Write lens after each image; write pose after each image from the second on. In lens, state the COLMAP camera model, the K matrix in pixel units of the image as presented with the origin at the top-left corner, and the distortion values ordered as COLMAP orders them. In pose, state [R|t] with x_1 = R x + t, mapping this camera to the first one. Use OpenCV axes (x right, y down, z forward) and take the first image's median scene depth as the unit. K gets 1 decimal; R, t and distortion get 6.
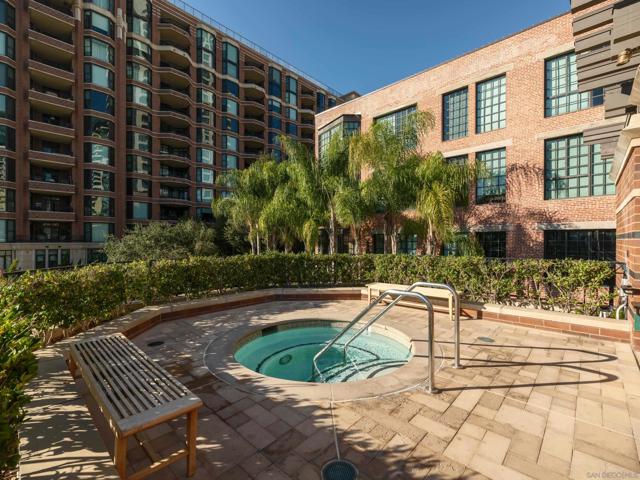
lens RADIAL K [[292.7, 0, 324.2], [0, 292.7, 242.5], [0, 0, 1]] dist [-0.000952, 0.000053]
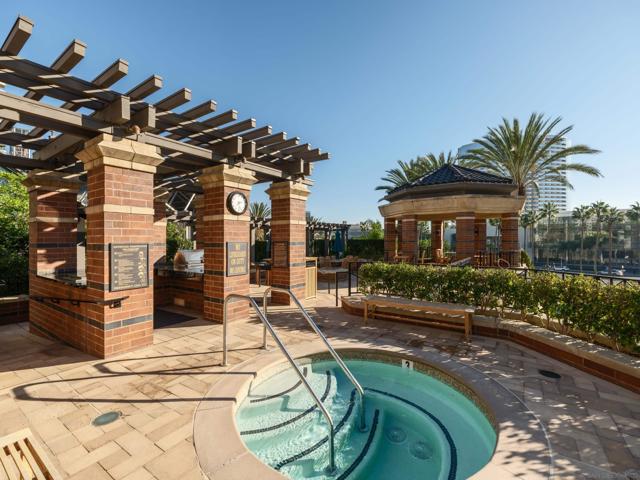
lens RADIAL K [[292.7, 0, 317.9], [0, 292.7, 239.3], [0, 0, 1]] dist [-0.000952, 0.000053]
pose [[-0.989603, -0.003107, -0.143793, 0.250578], [-0.001975, 0.999966, -0.008014, -0.071605], [0.143813, -0.007647, -0.989575, 2.219193]]
